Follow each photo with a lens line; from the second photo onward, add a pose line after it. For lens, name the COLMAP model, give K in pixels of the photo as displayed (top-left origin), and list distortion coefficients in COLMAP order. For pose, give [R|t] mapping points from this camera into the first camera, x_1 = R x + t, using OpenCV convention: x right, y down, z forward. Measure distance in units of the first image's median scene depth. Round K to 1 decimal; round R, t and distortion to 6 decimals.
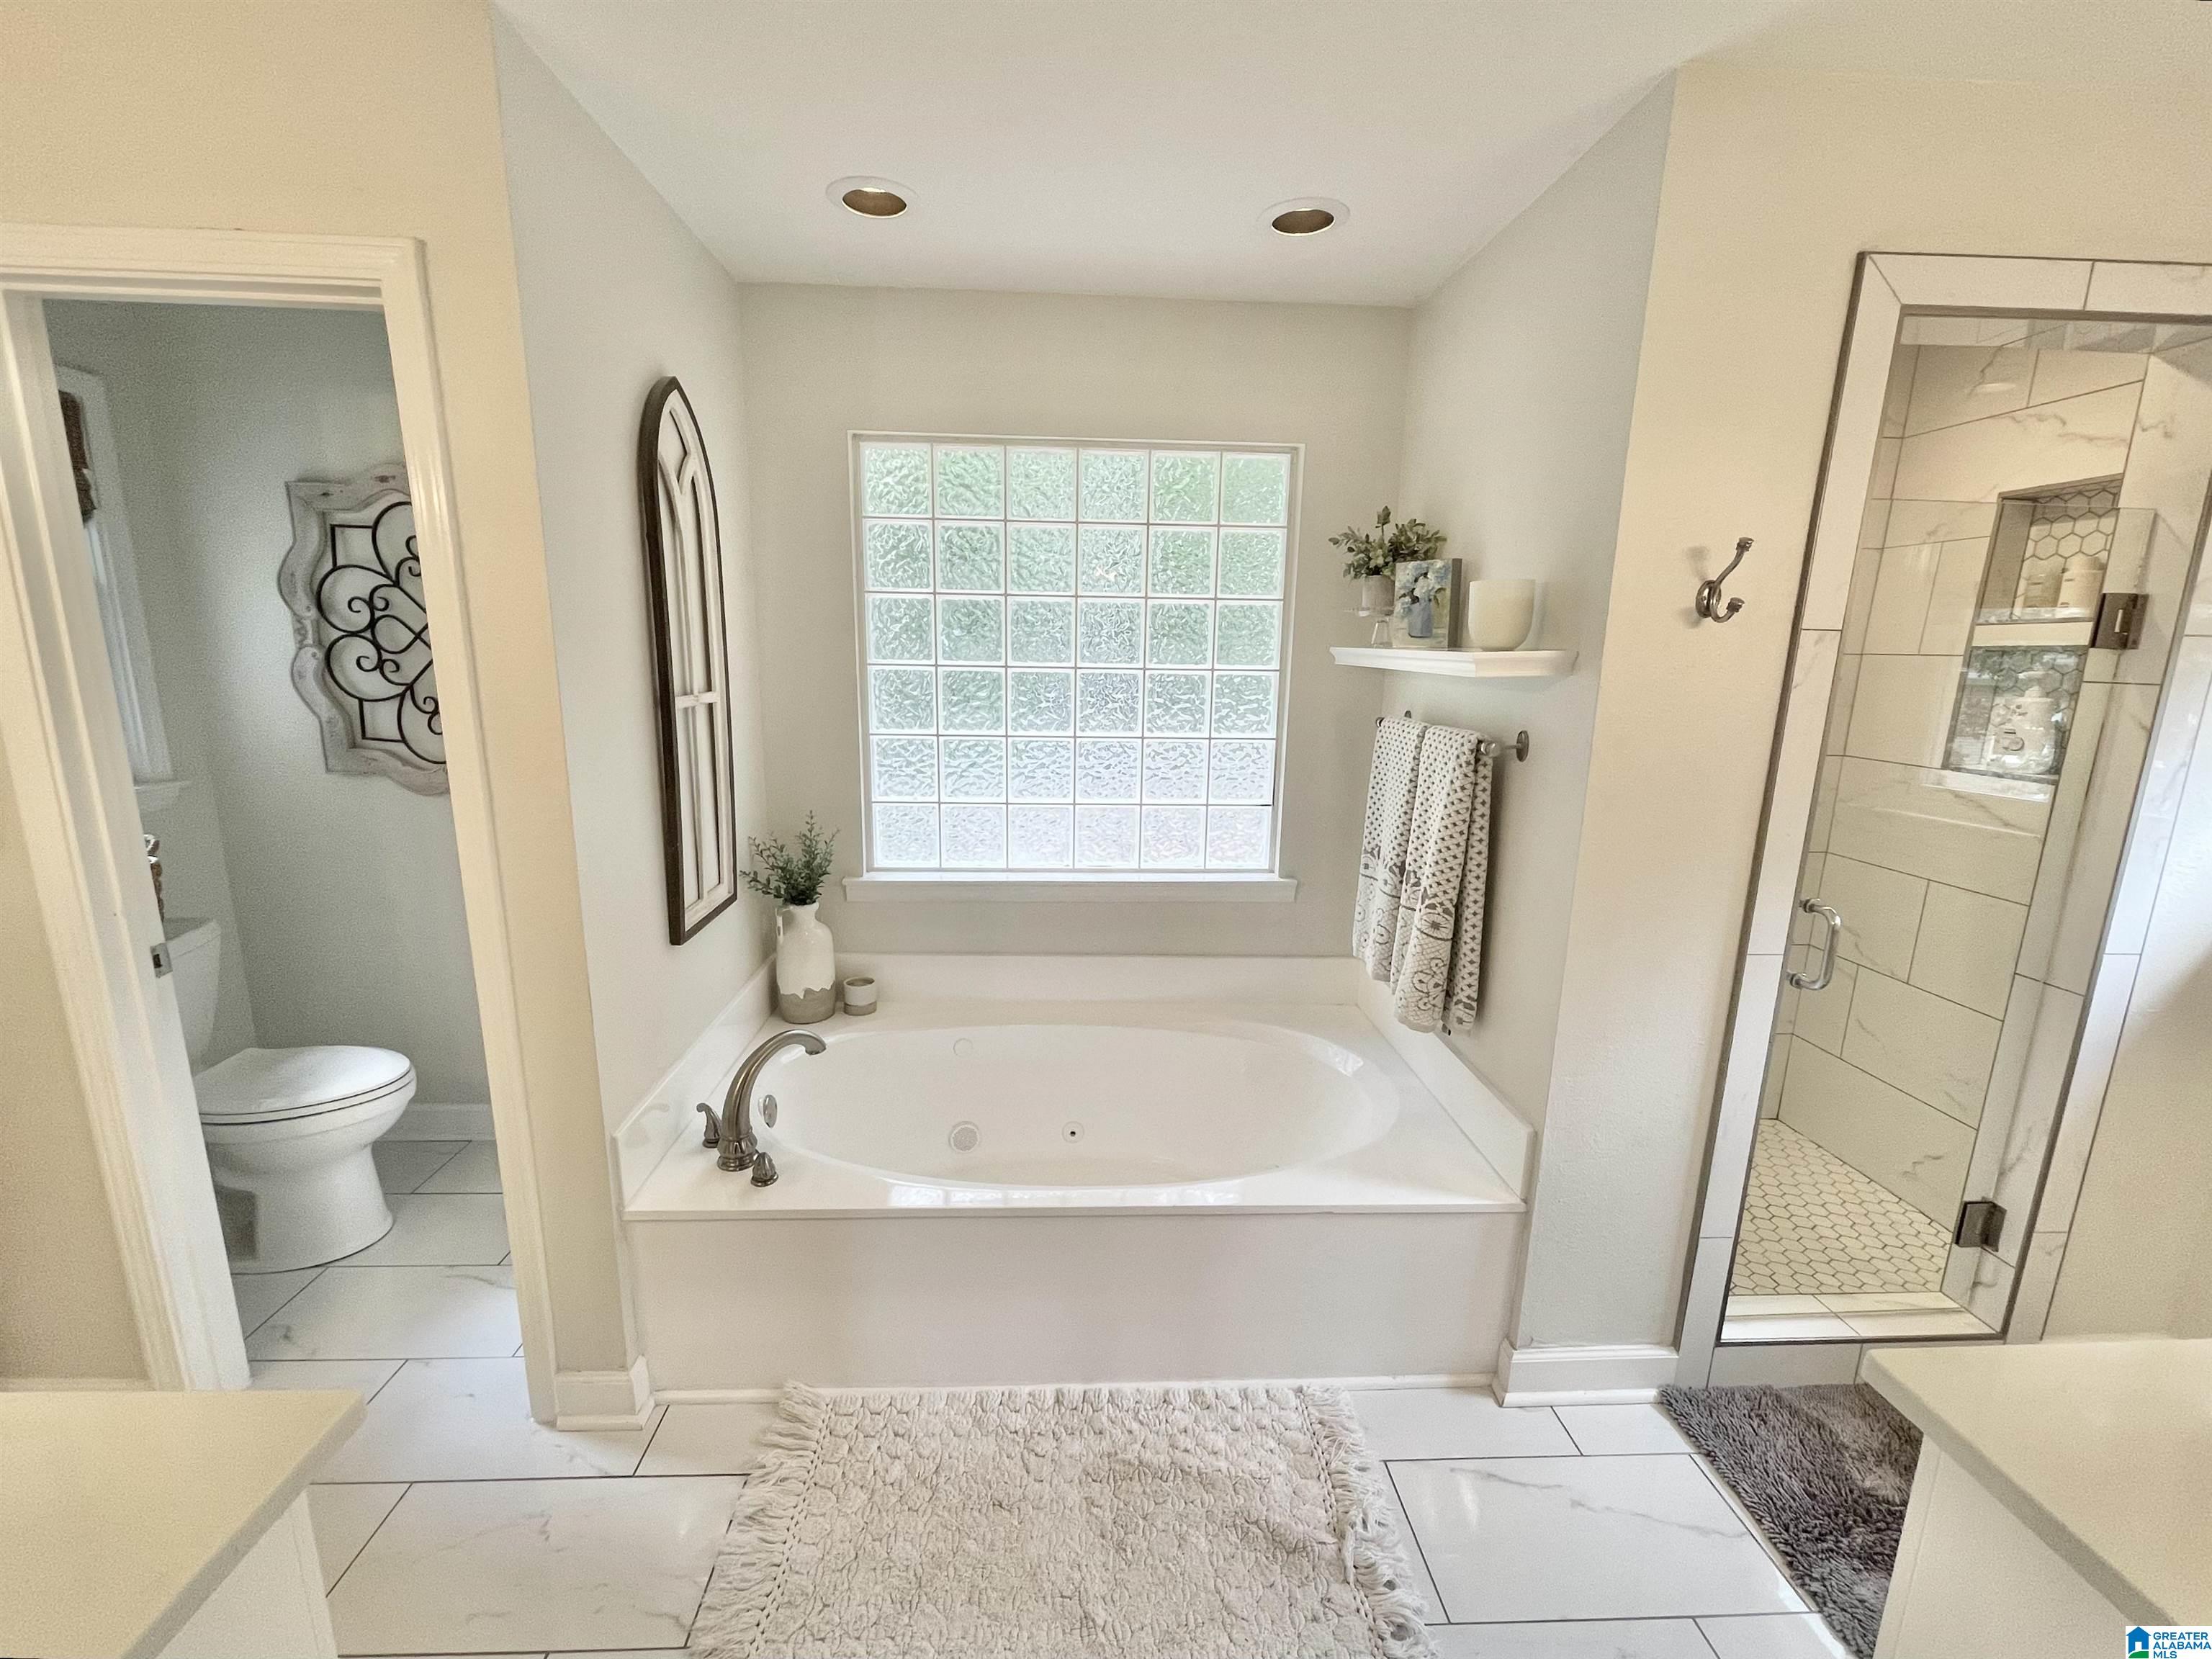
lens RADIAL K [[897.6, 0, 1092.9], [0, 897.6, 831.7], [0, 0, 1]] dist [-0.000308, -0.000989]
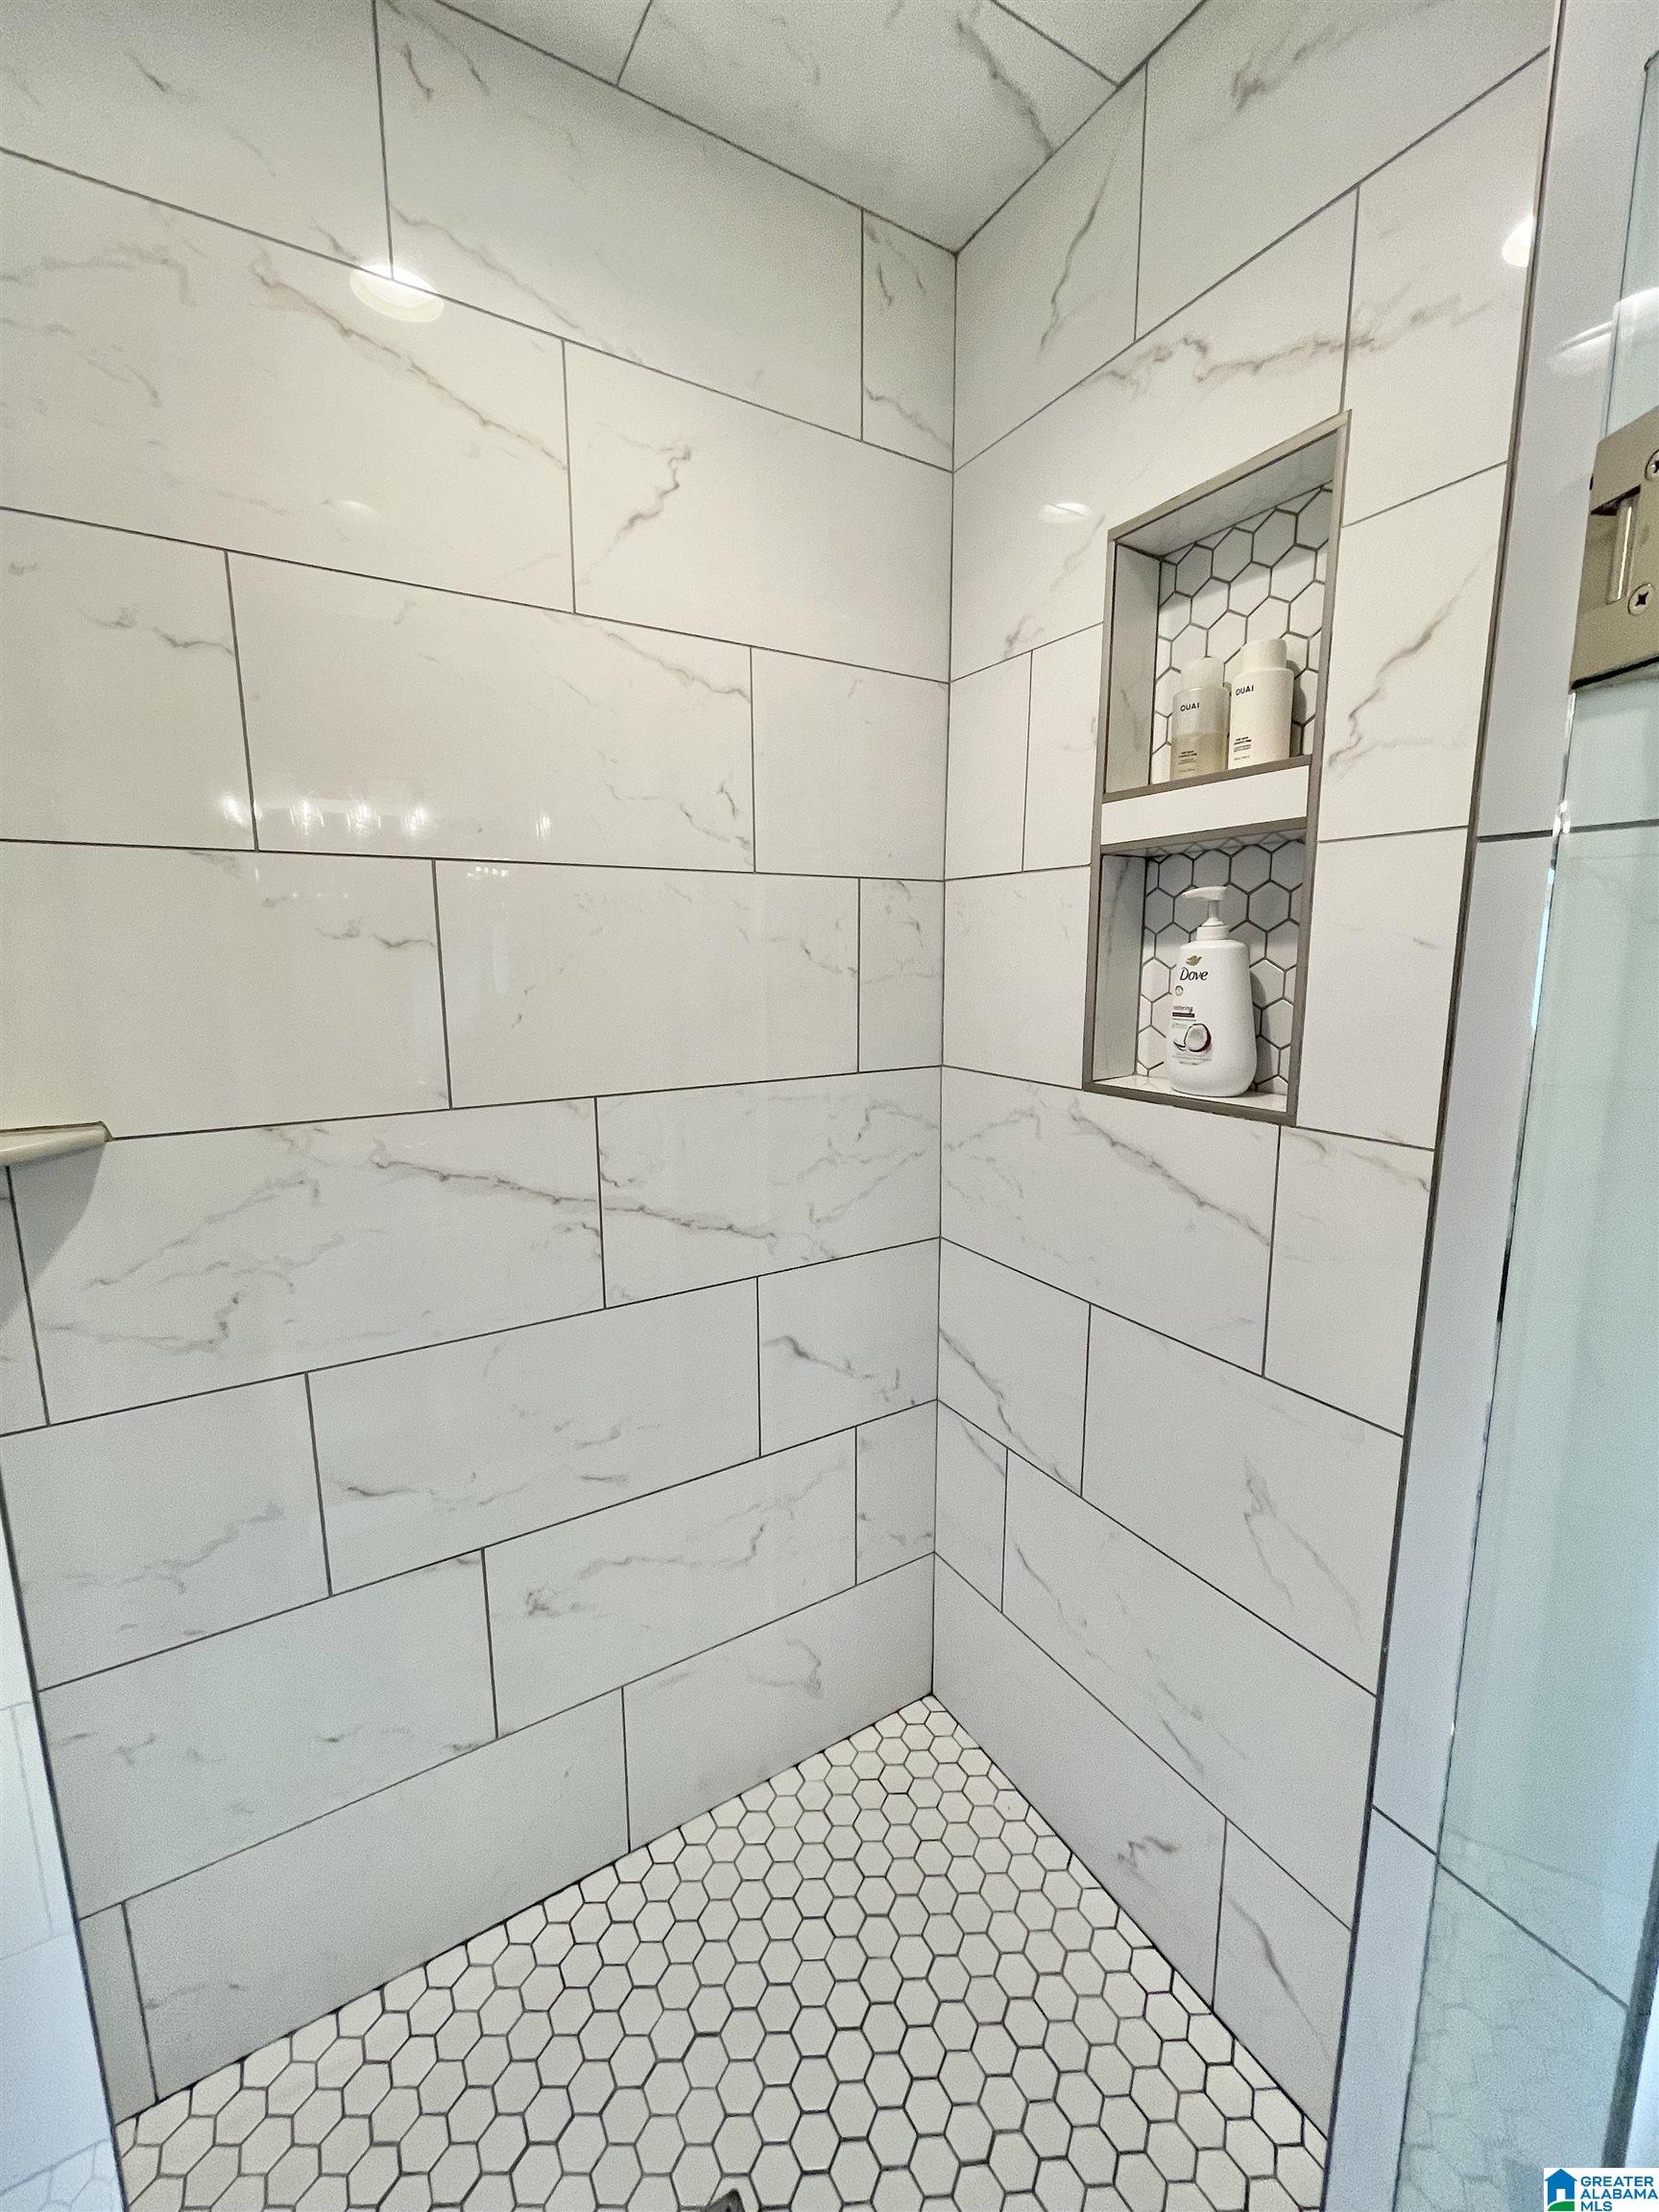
lens RADIAL K [[897.6, 0, 829.0], [0, 897.6, 1098.0], [0, 0, 1]] dist [-0.000308, -0.000989]
pose [[0.865711, -0.109696, 0.488376, 0.600723], [0.119702, 0.992751, 0.010797, -0.091897], [-0.486020, 0.049113, 0.872567, 0.657026]]
